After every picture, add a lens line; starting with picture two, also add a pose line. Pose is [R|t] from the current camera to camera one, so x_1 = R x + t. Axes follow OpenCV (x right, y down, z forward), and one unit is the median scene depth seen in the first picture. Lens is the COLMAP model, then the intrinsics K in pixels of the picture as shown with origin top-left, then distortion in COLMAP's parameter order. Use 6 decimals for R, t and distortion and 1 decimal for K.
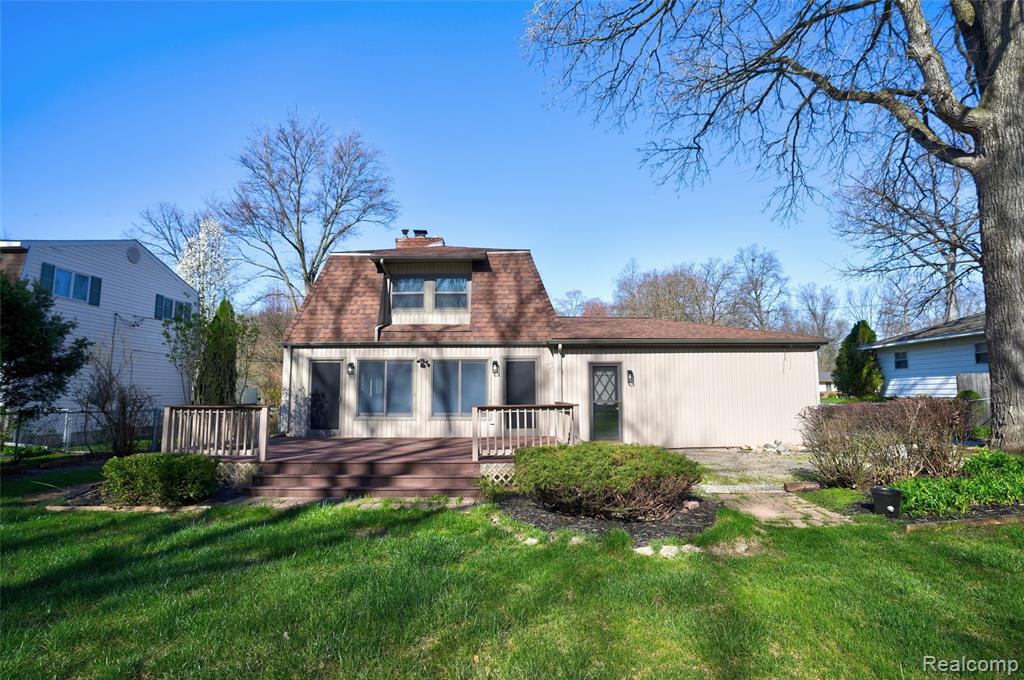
lens RADIAL K [[475.2, 0, 512.8], [0, 475.2, 339.3], [0, 0, 1]] dist [-0.047711, 0.000480]
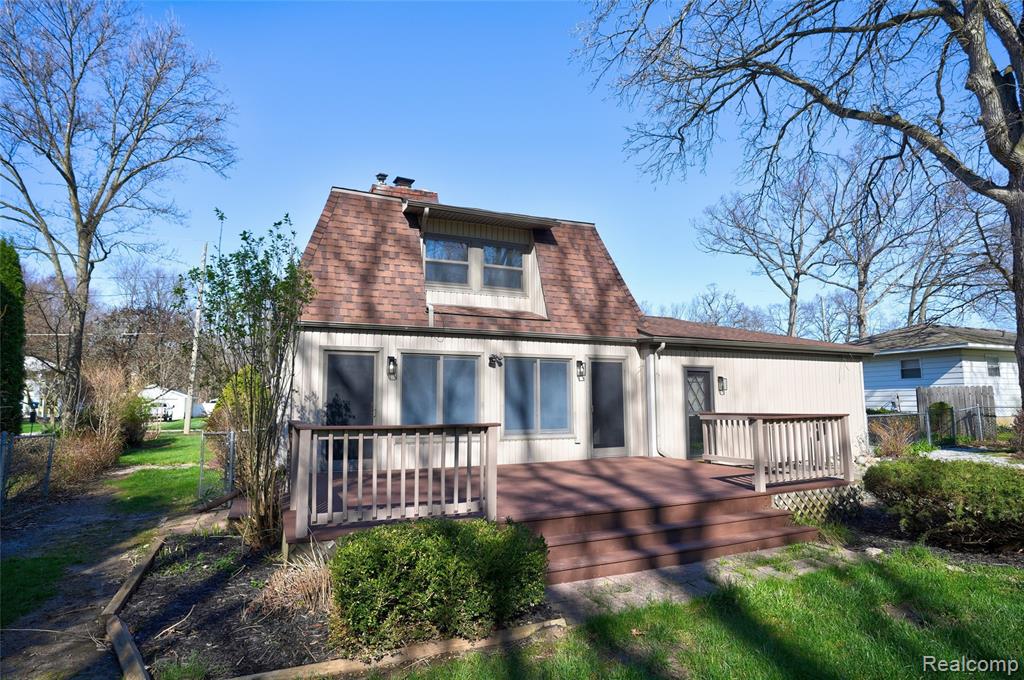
lens RADIAL K [[539.7, 0, 511.6], [0, 539.7, 343.6], [0, 0, 1]] dist [-0.024995, -0.001740]
pose [[0.916466, 0.044647, 0.397613, -0.485551], [-0.043745, 0.998978, -0.011345, 0.032192], [-0.397714, -0.006997, 0.917483, 0.239867]]
